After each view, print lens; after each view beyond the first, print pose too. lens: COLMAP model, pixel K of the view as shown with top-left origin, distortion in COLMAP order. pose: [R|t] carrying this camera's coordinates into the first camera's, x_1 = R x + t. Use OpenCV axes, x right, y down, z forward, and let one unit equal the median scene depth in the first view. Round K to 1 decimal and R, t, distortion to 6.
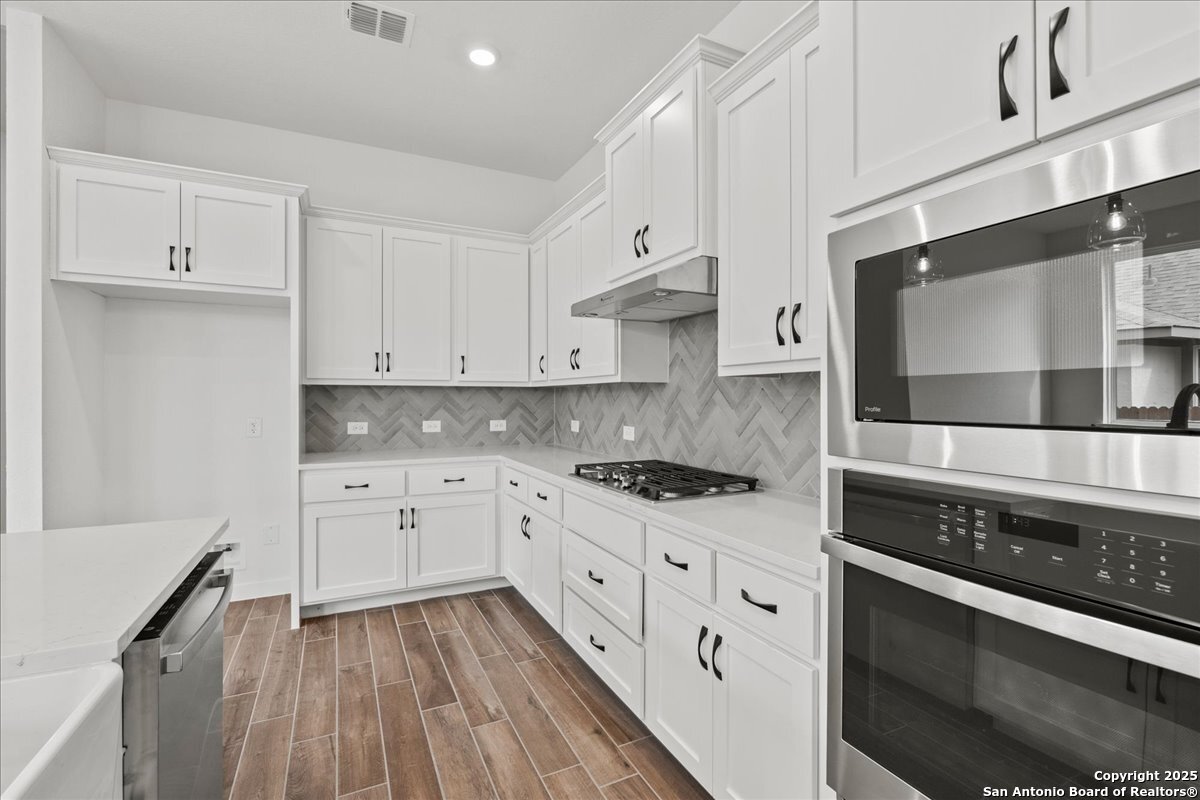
lens RADIAL K [[522.1, 0, 600.6], [0, 522.1, 400.5], [0, 0, 1]] dist [-0.012206, 0.001690]
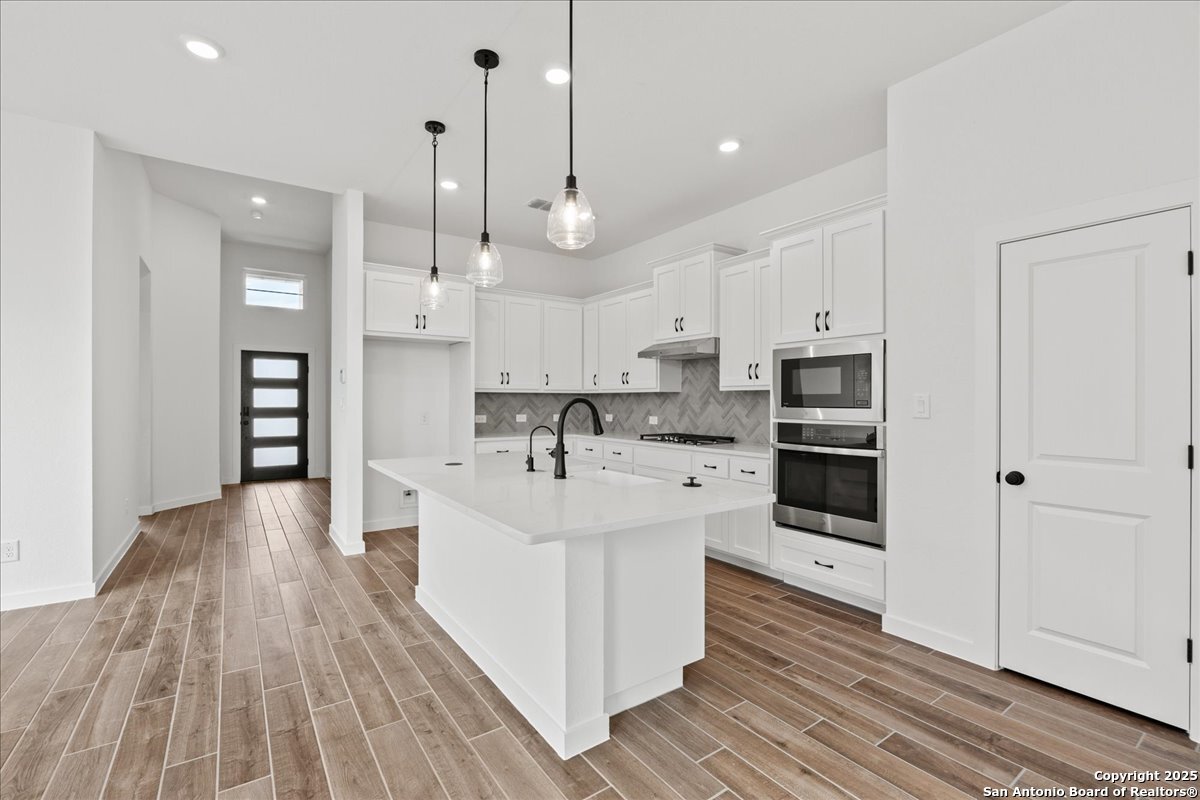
lens RADIAL K [[522.1, 0, 601.9], [0, 522.1, 401.0], [0, 0, 1]] dist [-0.012206, 0.001690]
pose [[0.987407, 0.001524, 0.158193, -0.475915], [-0.000873, 0.999991, -0.004188, 0.005906], [-0.158198, 0.003998, 0.987399, -0.858959]]
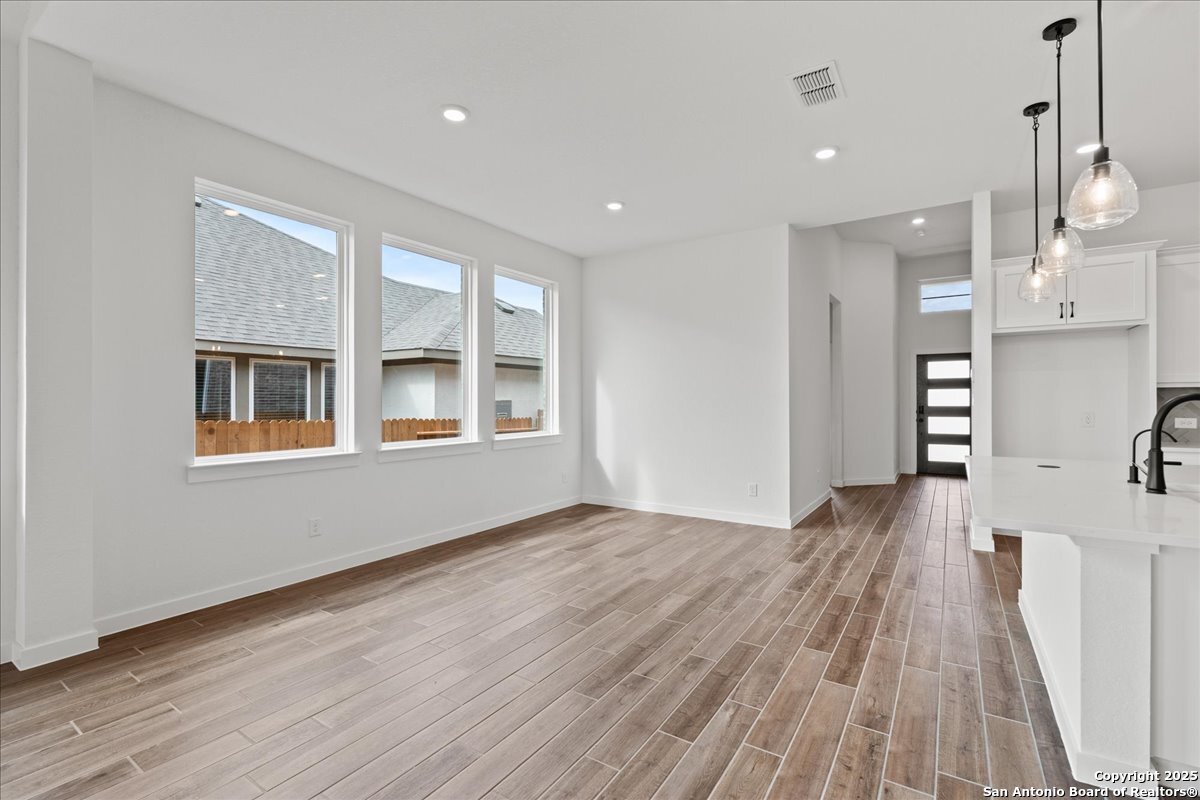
lens RADIAL K [[522.1, 0, 604.8], [0, 522.1, 403.5], [0, 0, 1]] dist [-0.012206, 0.001690]
pose [[0.505707, 0.002614, -0.862701, -0.163104], [-0.000882, 0.999996, 0.002513, 0.008545], [0.862705, -0.000510, 0.505707, -0.999480]]
